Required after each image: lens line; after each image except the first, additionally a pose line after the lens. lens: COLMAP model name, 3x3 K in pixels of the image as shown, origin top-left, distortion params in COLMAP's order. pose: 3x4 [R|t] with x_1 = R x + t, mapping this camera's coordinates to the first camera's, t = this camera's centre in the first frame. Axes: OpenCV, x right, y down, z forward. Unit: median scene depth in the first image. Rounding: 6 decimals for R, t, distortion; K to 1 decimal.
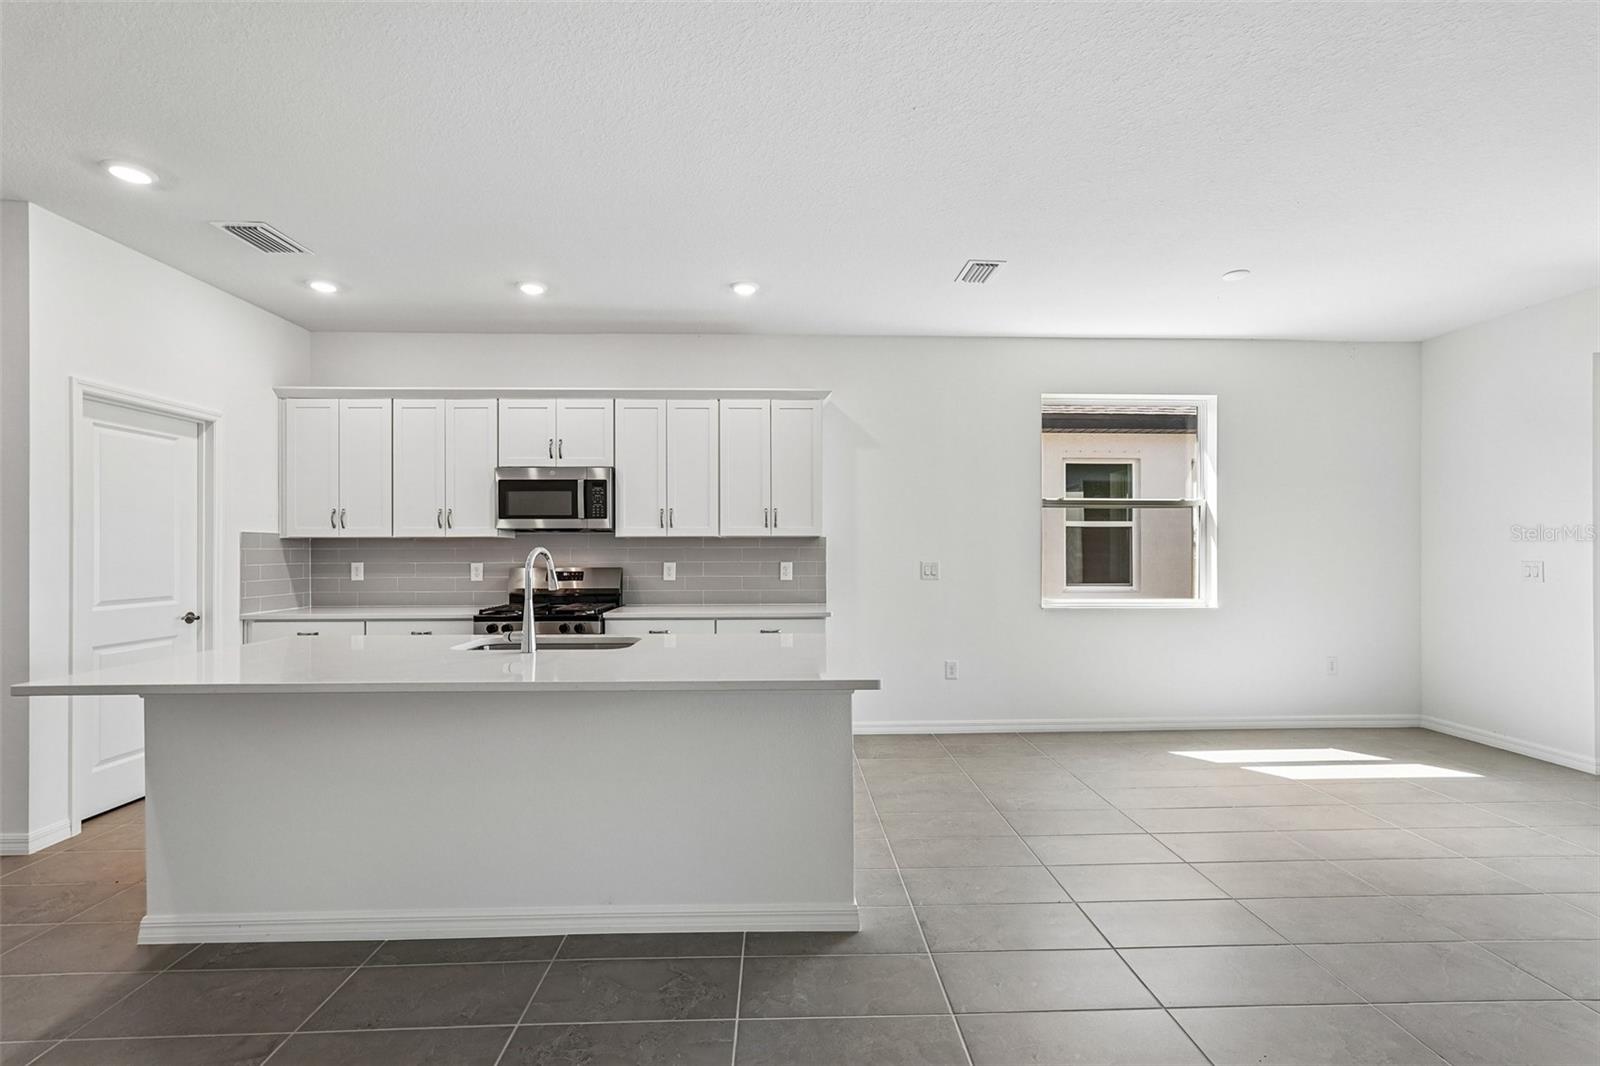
lens RADIAL K [[719.3, 0, 801.5], [0, 719.3, 546.2], [0, 0, 1]] dist [-0.002656, 0.000096]
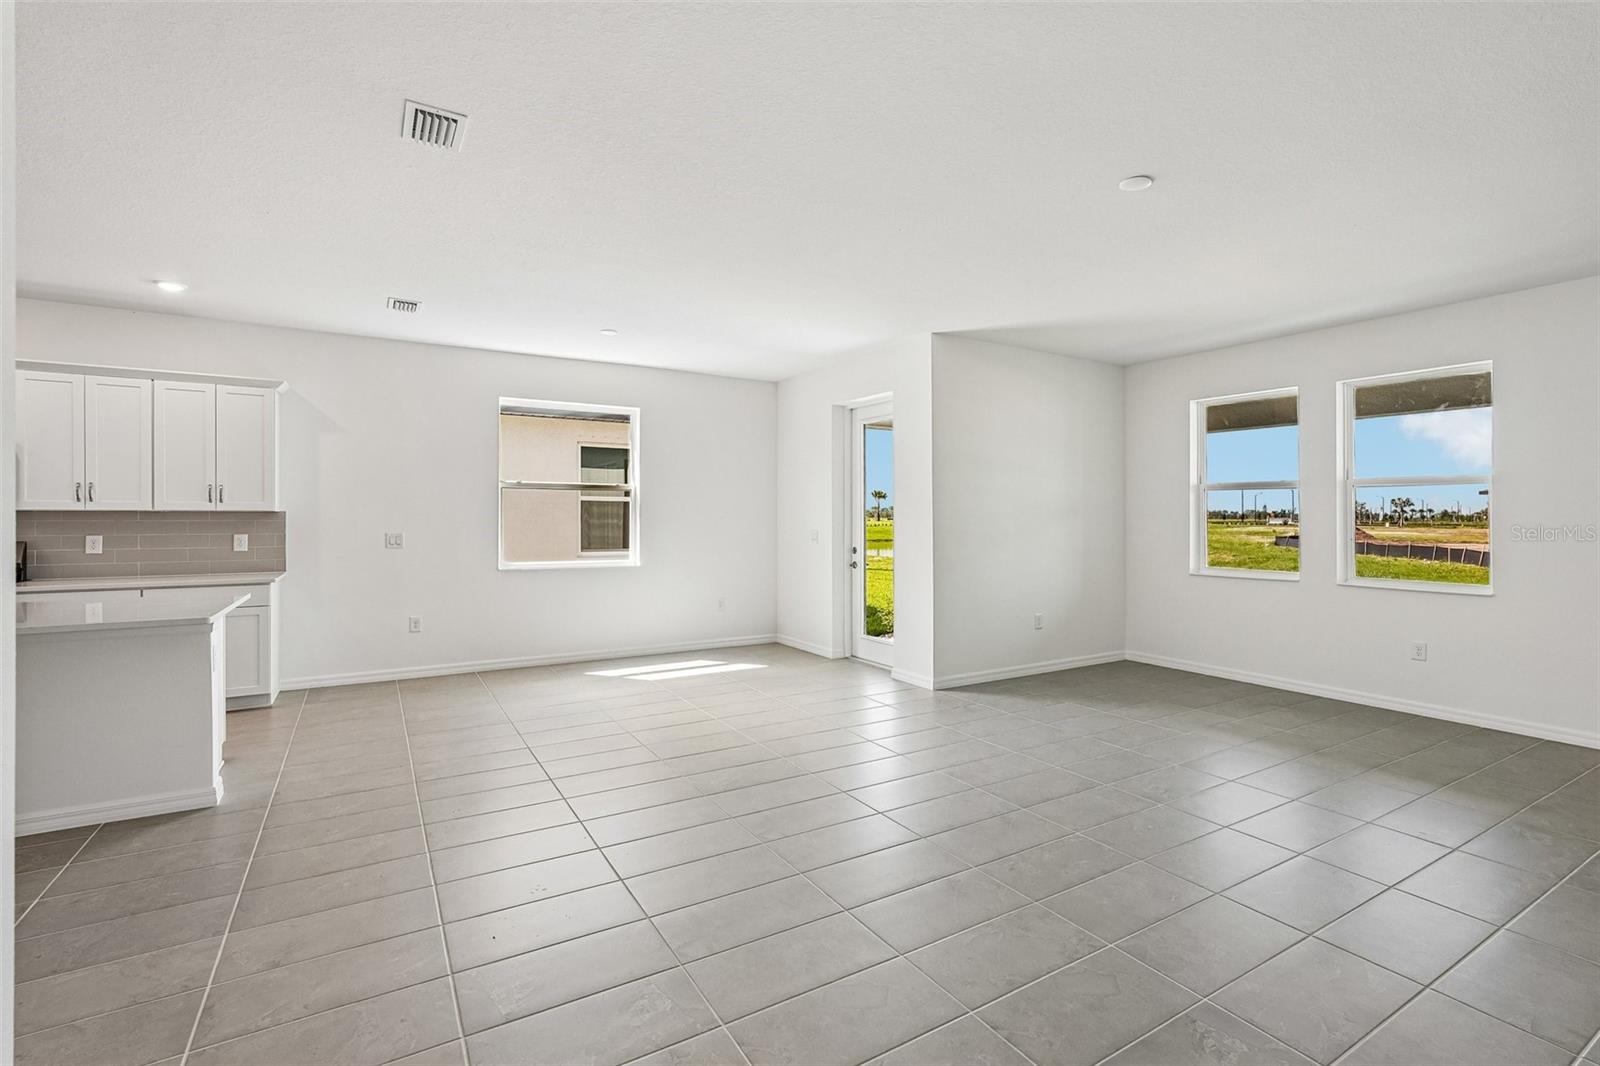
lens RADIAL K [[738.9, 0, 806.2], [0, 738.9, 516.5], [0, 0, 1]] dist [0.001957, 0.000937]
pose [[0.876716, 0.003682, 0.480995, 0.201405], [-0.005941, 0.999977, 0.003173, -0.013845], [-0.480972, -0.005639, 0.876718, -0.404572]]
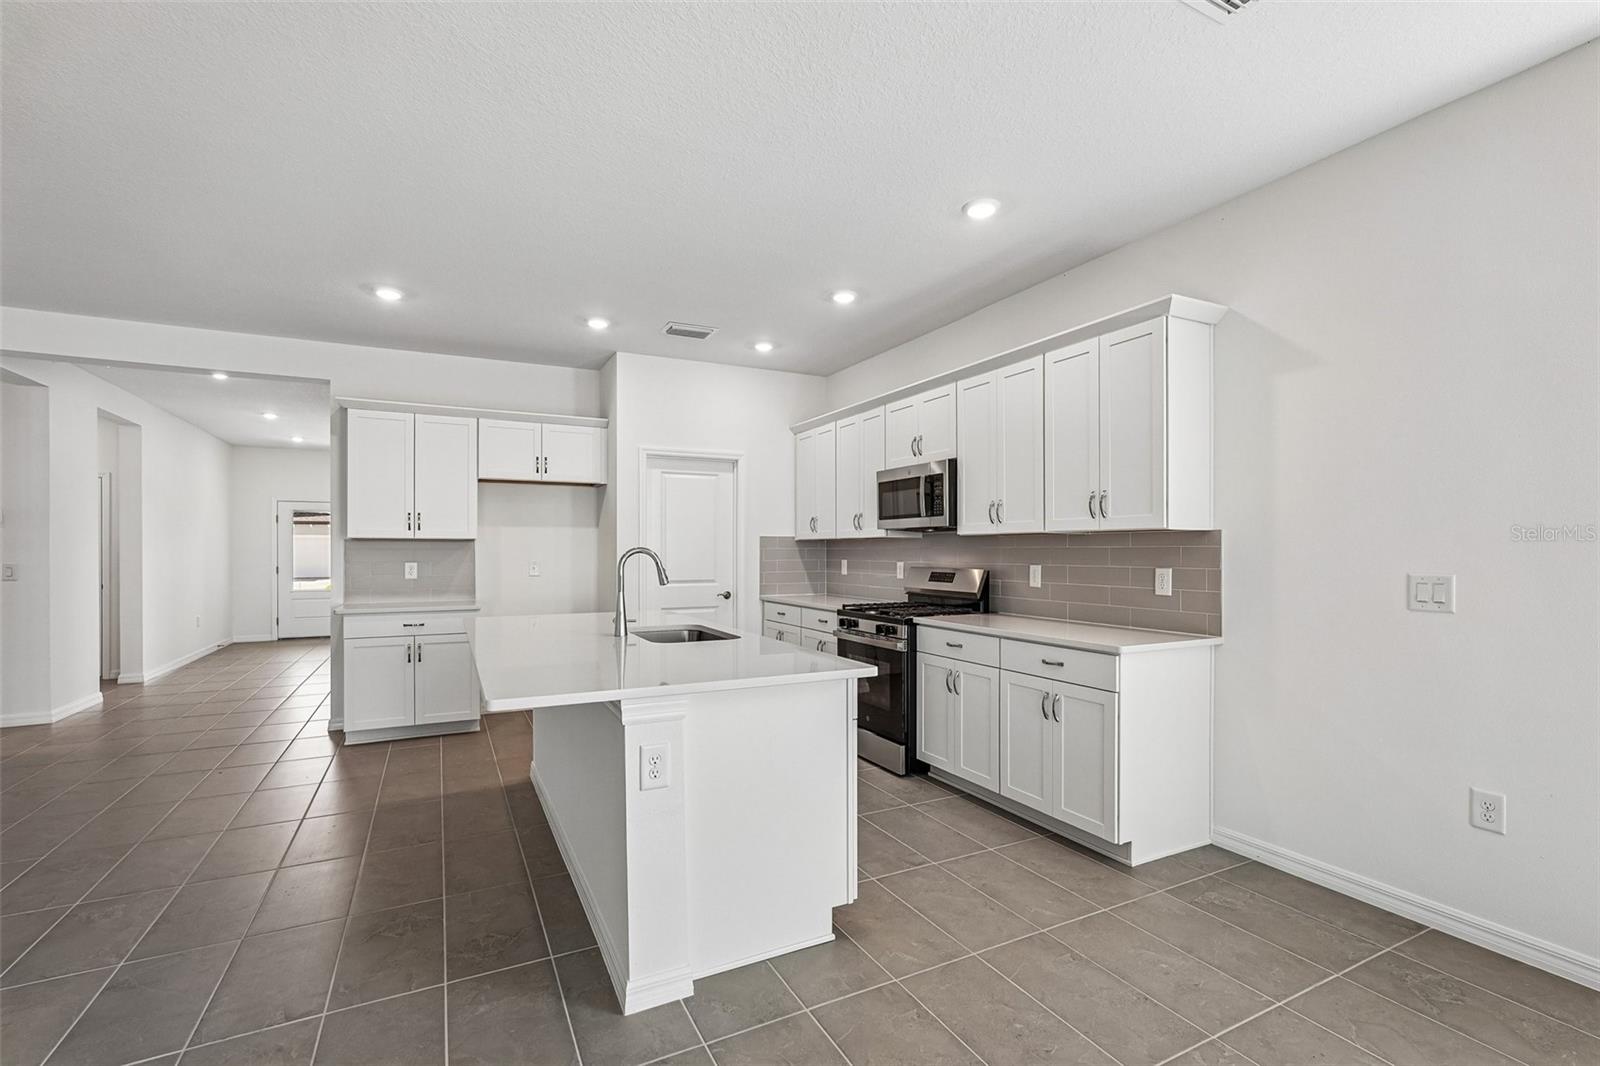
lens RADIAL K [[719.3, 0, 801.5], [0, 719.3, 546.2], [0, 0, 1]] dist [-0.002656, 0.000096]
pose [[0.421088, -0.003110, -0.907015, 0.475564], [0.003548, 0.999992, -0.001781, 0.001639], [0.907013, -0.002468, 0.421096, 0.439136]]
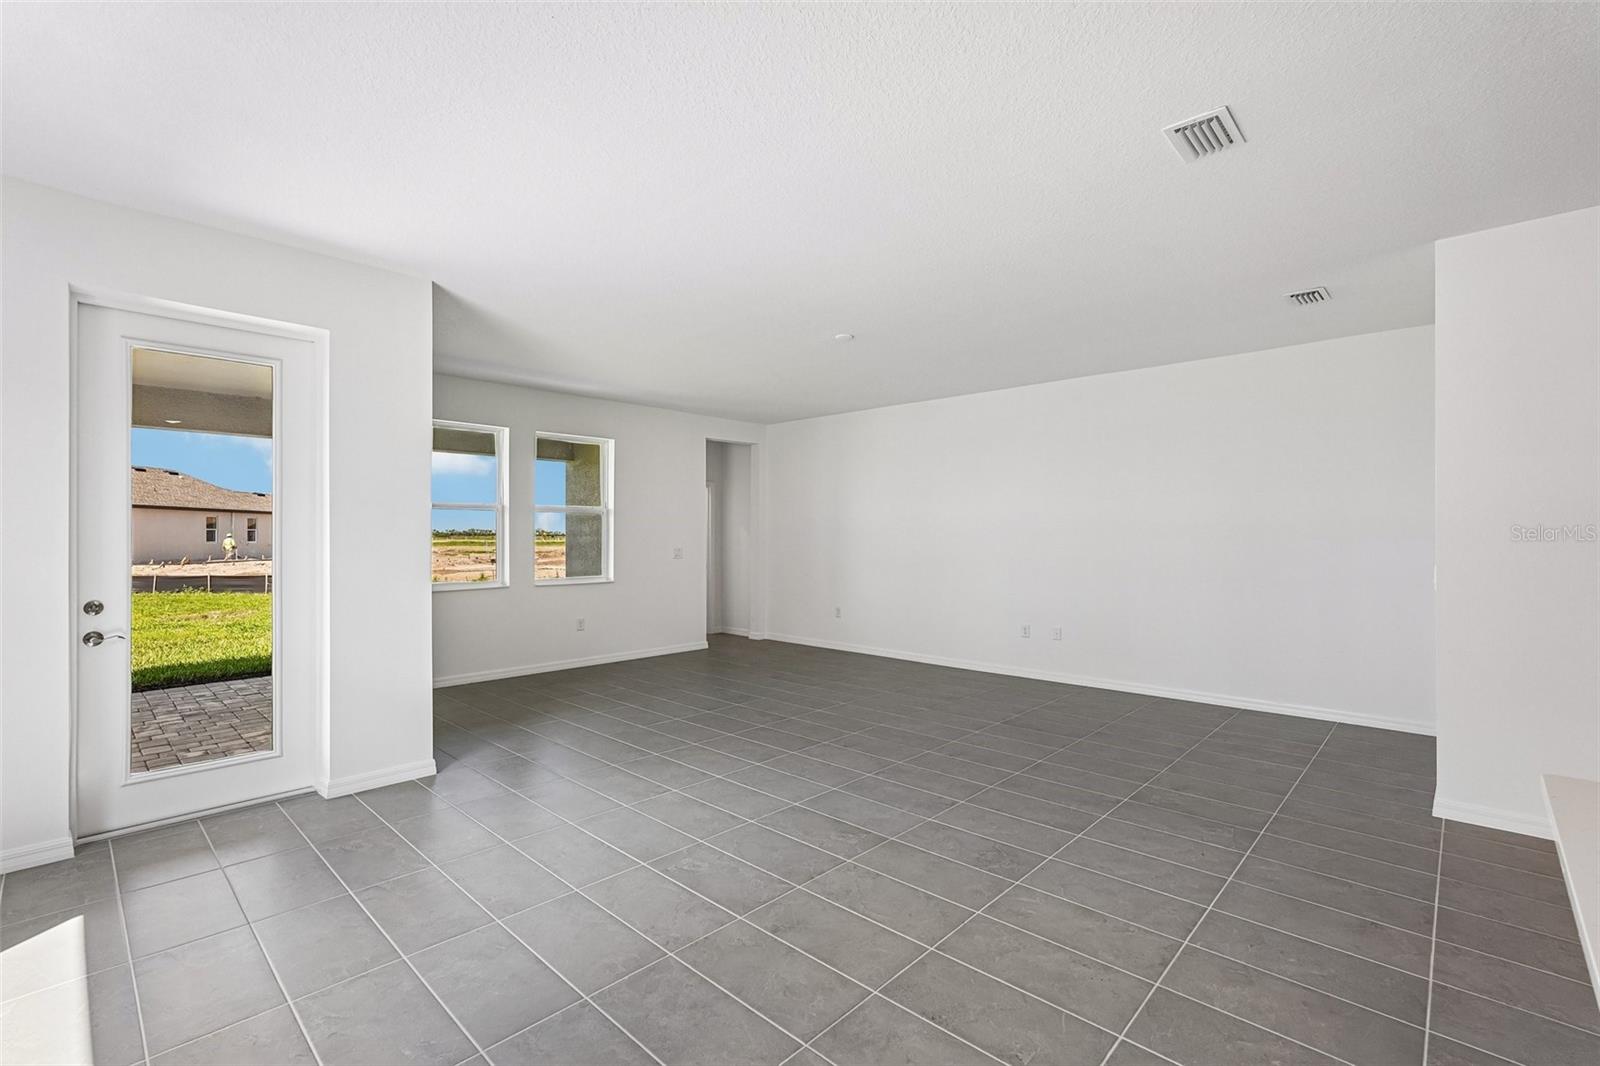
lens RADIAL K [[719.3, 0, 801.5], [0, 719.3, 546.2], [0, 0, 1]] dist [-0.002656, 0.000096]
pose [[-0.704809, -0.010469, 0.709320, 0.049649], [-0.001380, 0.999909, 0.013387, -0.010285], [-0.709396, 0.008456, -0.704760, 0.854785]]
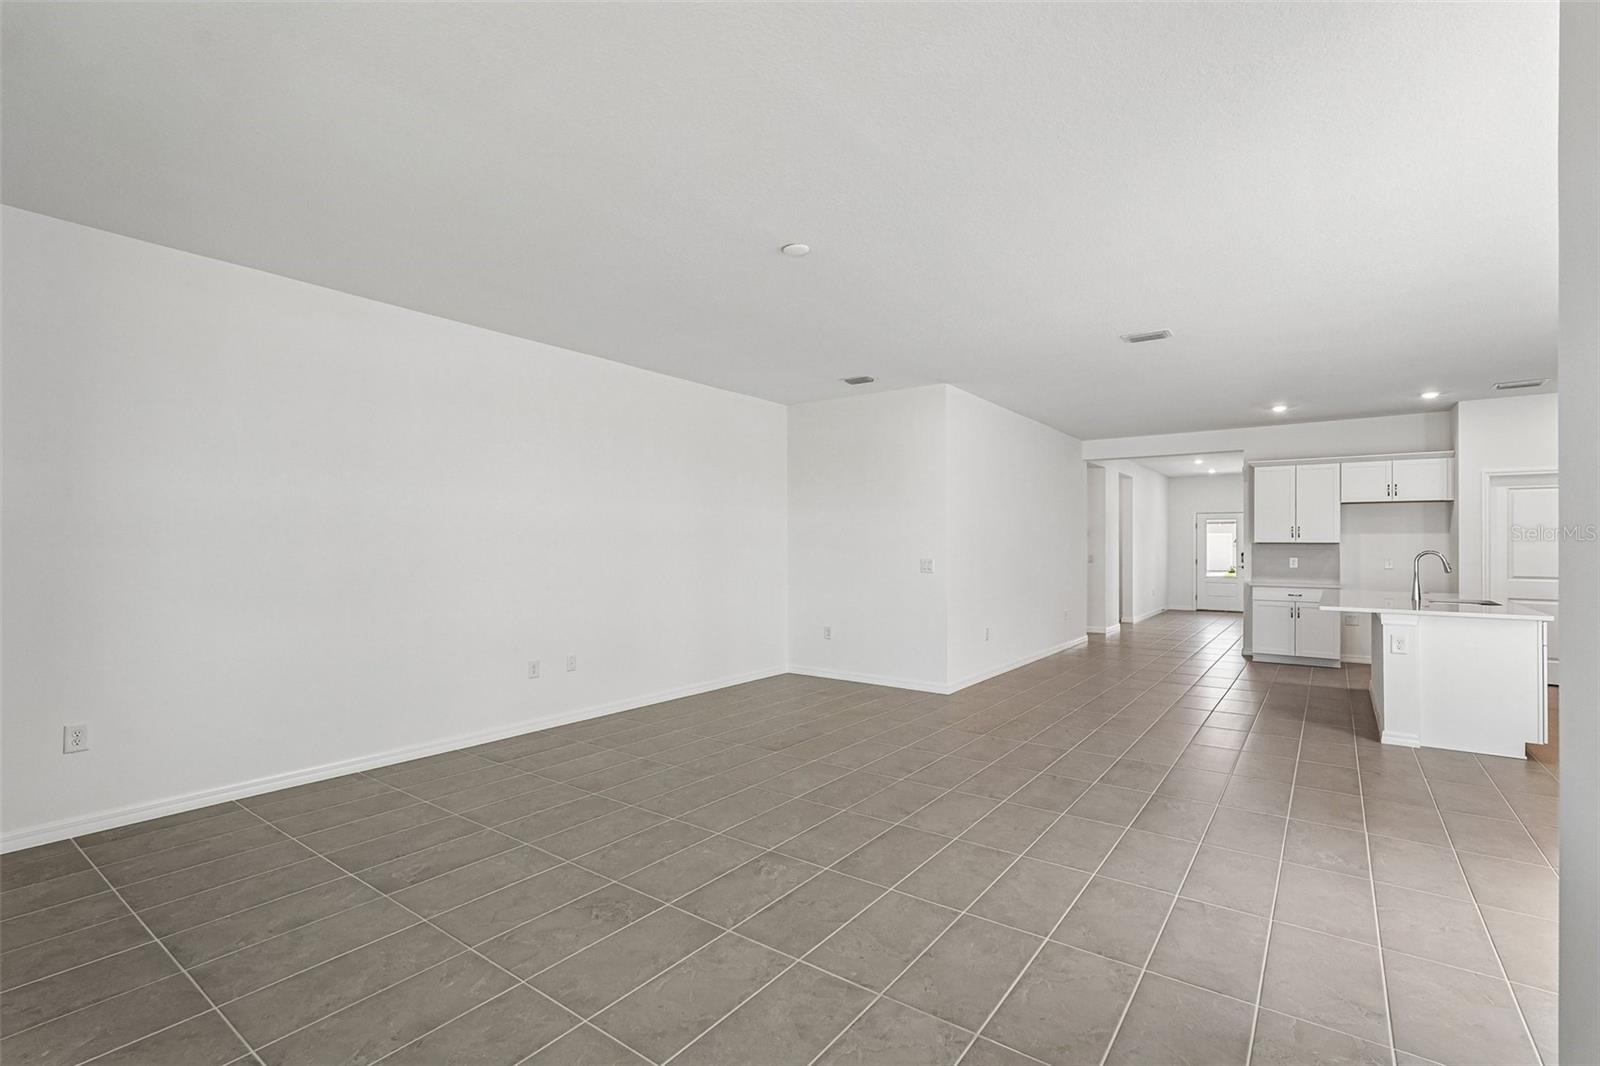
lens RADIAL K [[719.3, 0, 801.5], [0, 719.3, 546.2], [0, 0, 1]] dist [-0.002656, 0.000096]
pose [[-0.620235, 0.001702, -0.784415, 1.378341], [0.002089, 0.999998, 0.000517, -0.008809], [0.784414, -0.001318, -0.620237, 0.508076]]
